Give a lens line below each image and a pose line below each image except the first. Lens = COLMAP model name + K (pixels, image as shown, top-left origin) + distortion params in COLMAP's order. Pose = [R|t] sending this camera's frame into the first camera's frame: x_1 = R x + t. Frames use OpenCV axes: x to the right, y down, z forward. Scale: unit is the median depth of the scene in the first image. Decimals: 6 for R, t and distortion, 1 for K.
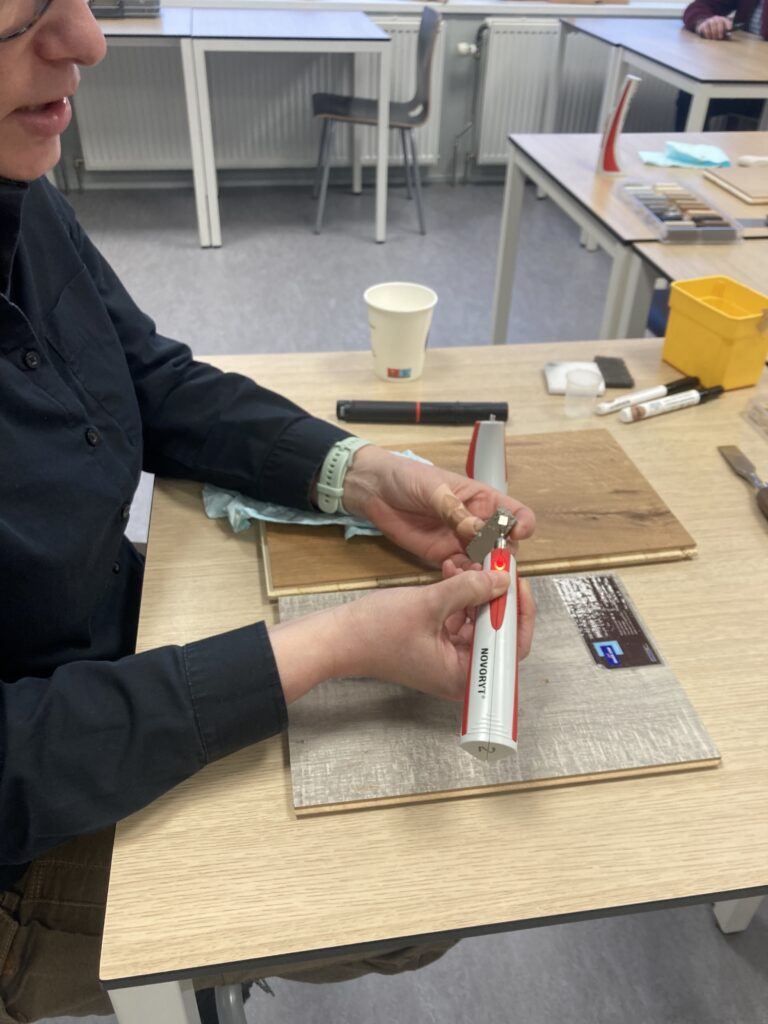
lens RADIAL K [[823.6, 0, 384.0], [0, 823.6, 512.0], [0, 0, 1]] dist [0.009111, 0.007913]
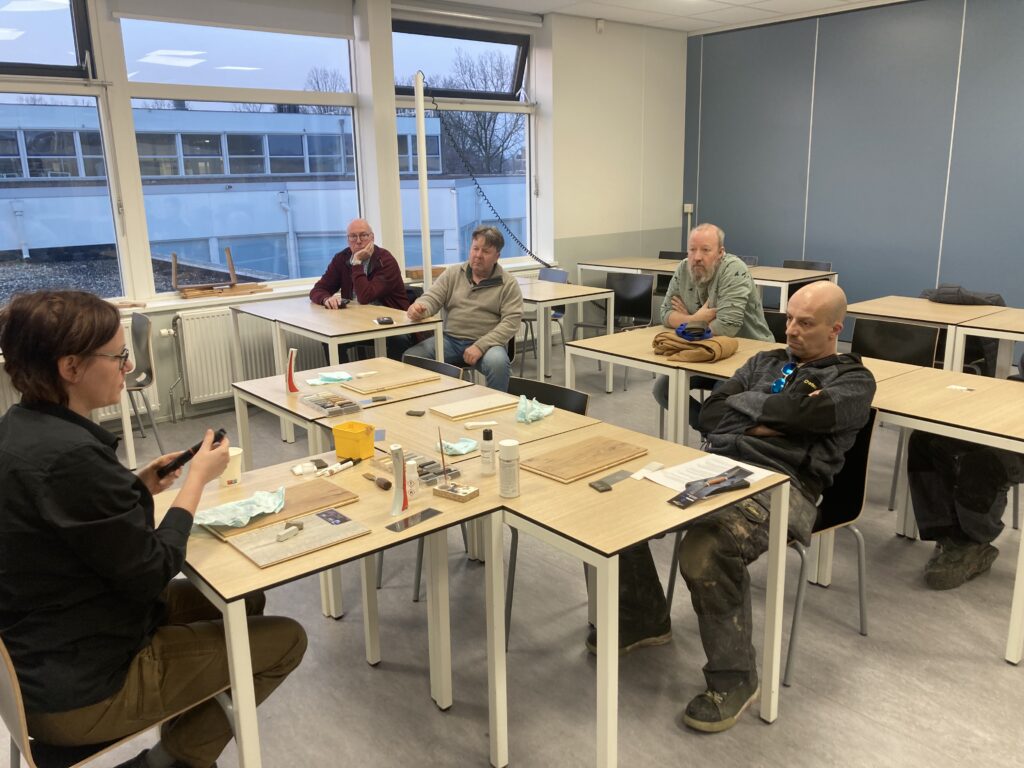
lens RADIAL K [[823.6, 0, 512.0], [0, 823.6, 384.0], [0, 0, 1]] dist [0.009111, 0.007913]
pose [[0.855420, -0.166734, 0.490363, -0.260449], [0.344591, 0.890032, -0.298496, 0.362883], [-0.386669, 0.424314, 0.818807, -0.881081]]
